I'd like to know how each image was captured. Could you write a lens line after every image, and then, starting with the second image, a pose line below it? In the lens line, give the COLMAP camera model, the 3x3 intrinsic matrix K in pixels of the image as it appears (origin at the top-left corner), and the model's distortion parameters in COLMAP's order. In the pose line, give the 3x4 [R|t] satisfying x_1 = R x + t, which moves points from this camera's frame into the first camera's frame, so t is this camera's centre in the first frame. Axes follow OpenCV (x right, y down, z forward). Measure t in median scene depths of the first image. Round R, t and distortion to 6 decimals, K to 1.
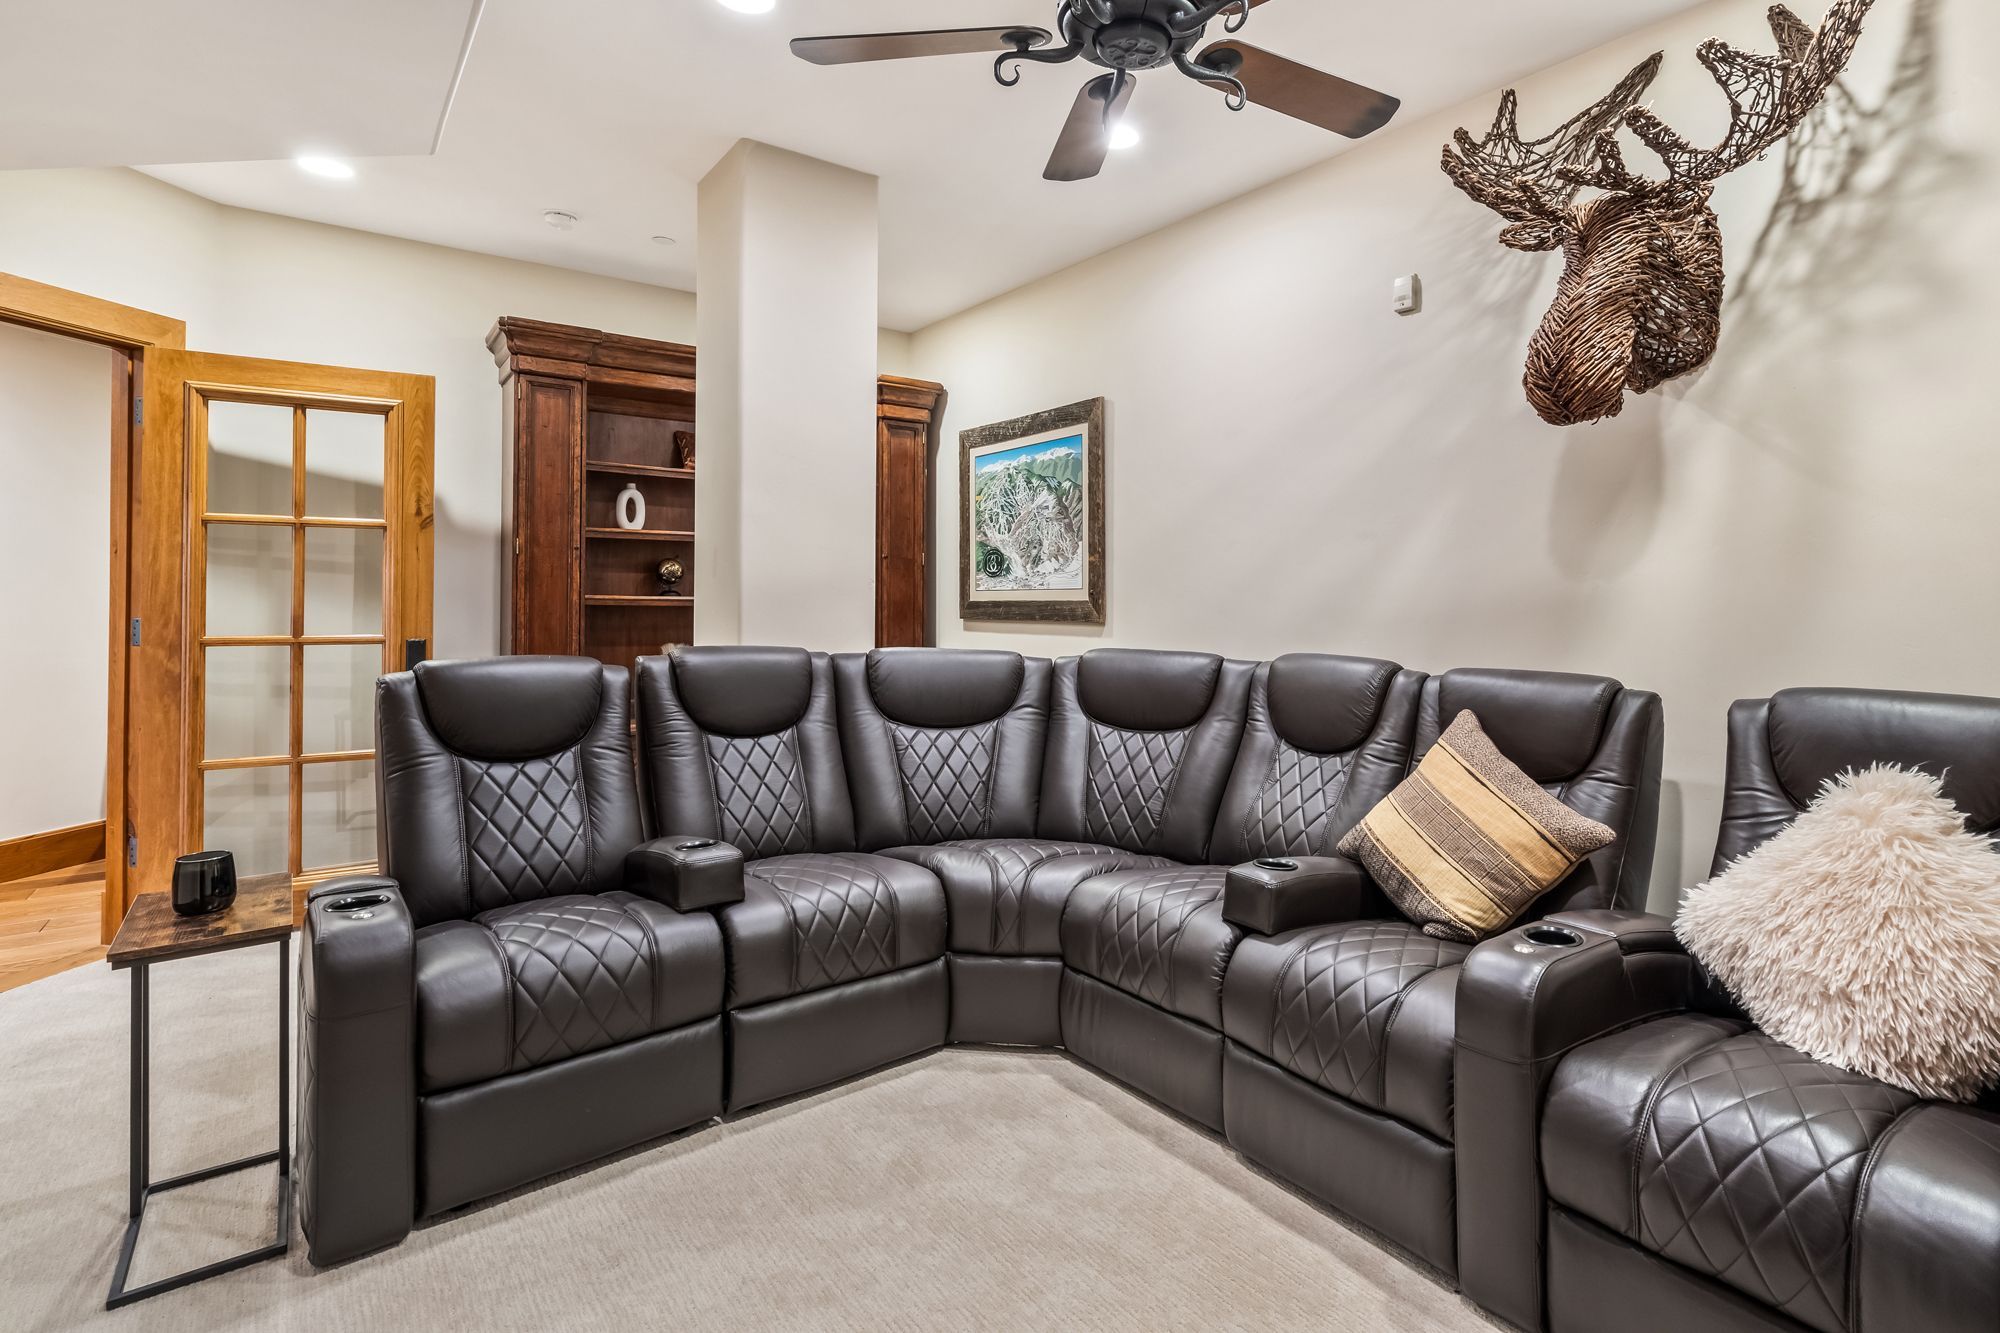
lens RADIAL K [[941.1, 0, 1002.1], [0, 941.1, 609.0], [0, 0, 1]] dist [0.002053, 0.000185]
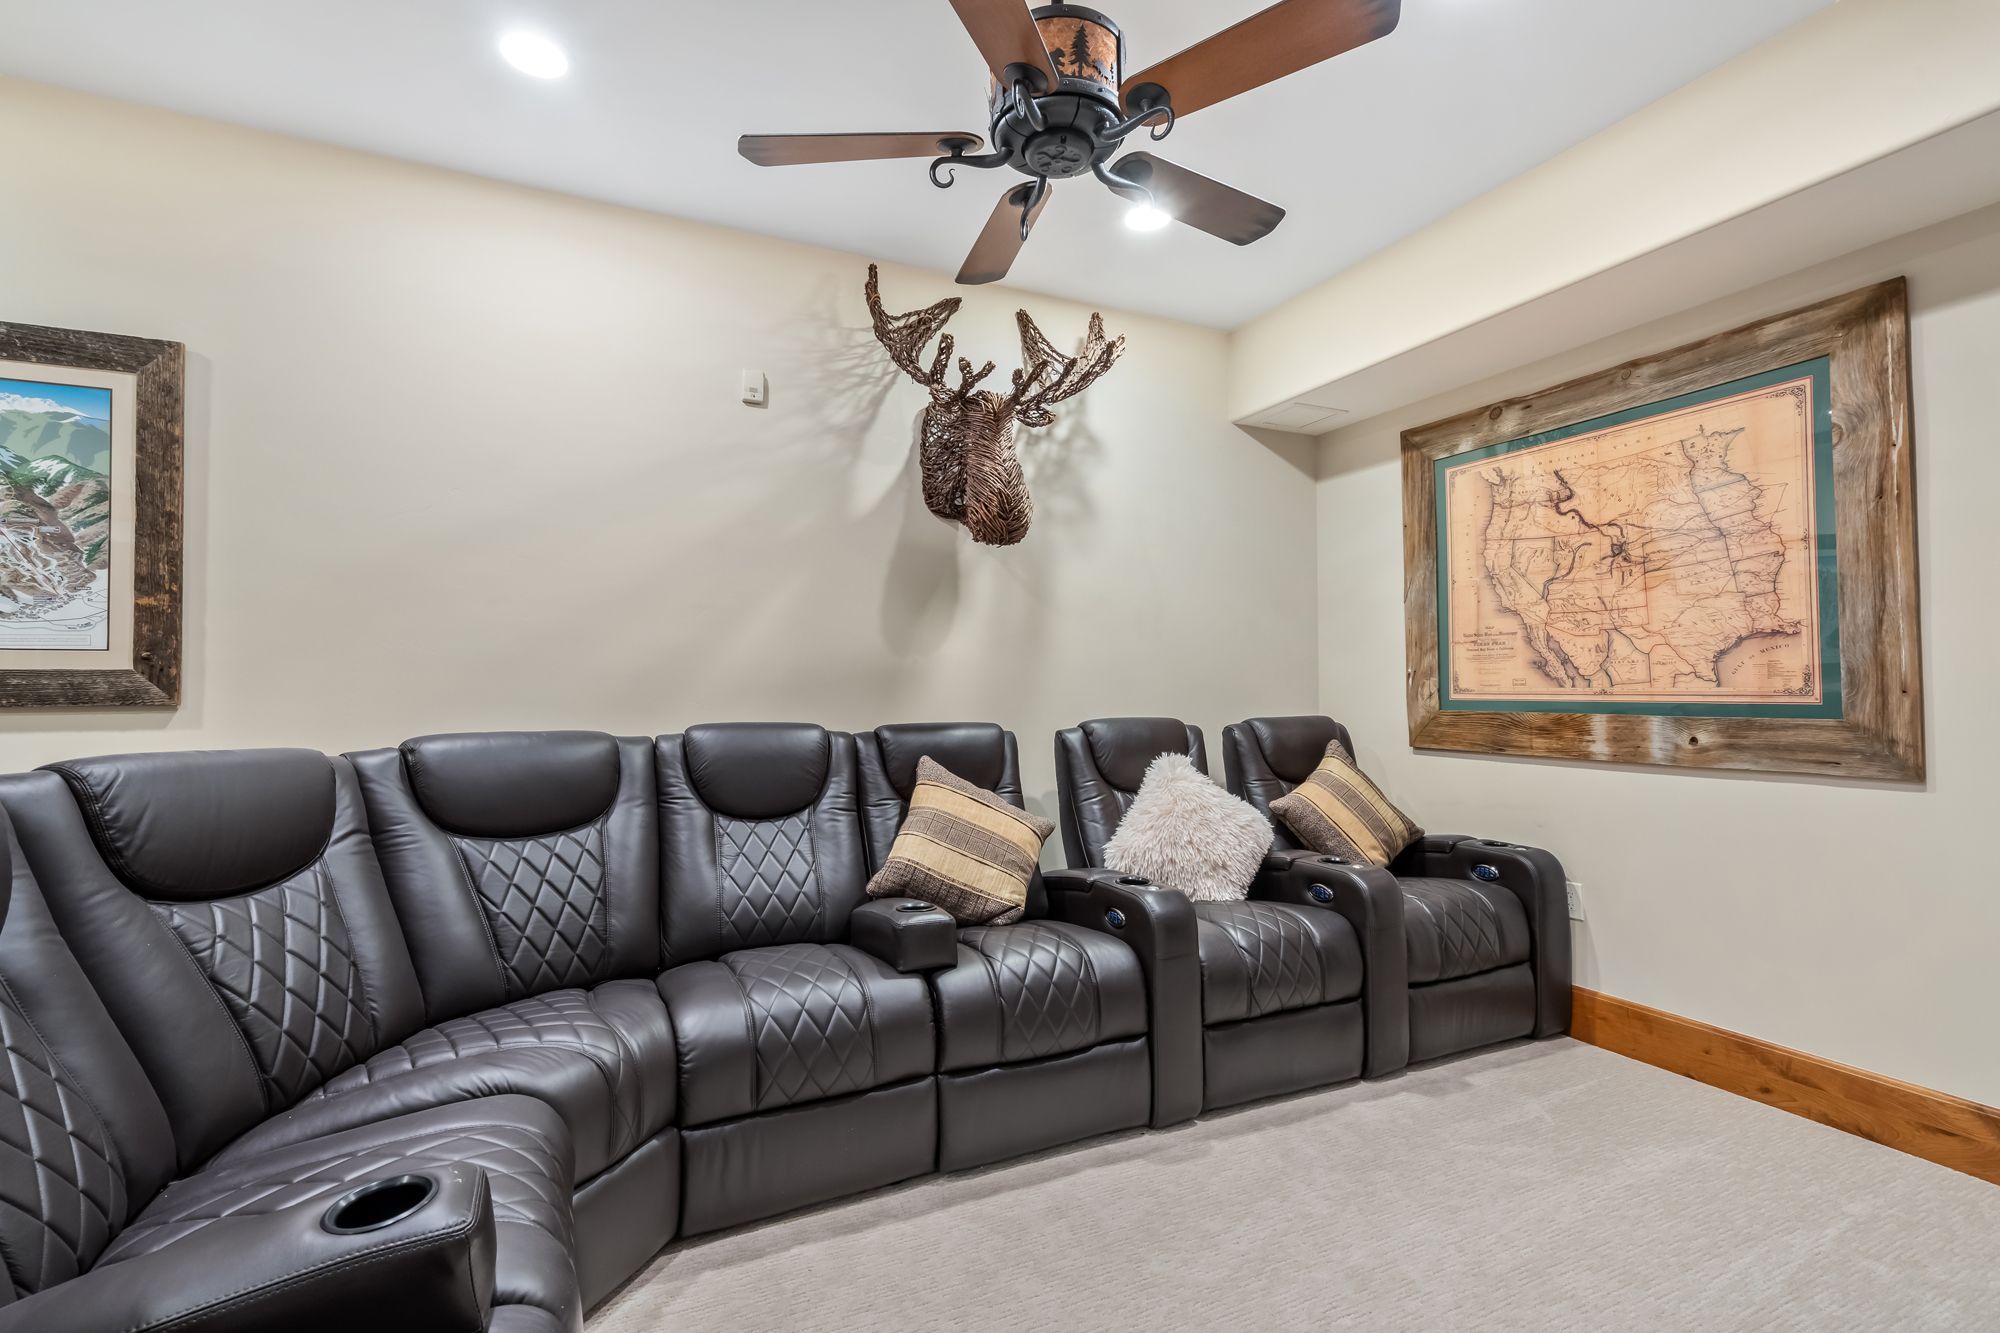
lens RADIAL K [[975.3, 0, 1000.0], [0, 975.3, 666.5], [0, 0, 1]] dist [-0.002267, -0.000102]
pose [[0.213208, 0.034523, 0.976397, -0.645395], [0.015766, 0.999124, -0.038770, 0.035514], [-0.976880, 0.023660, 0.212477, 0.542237]]
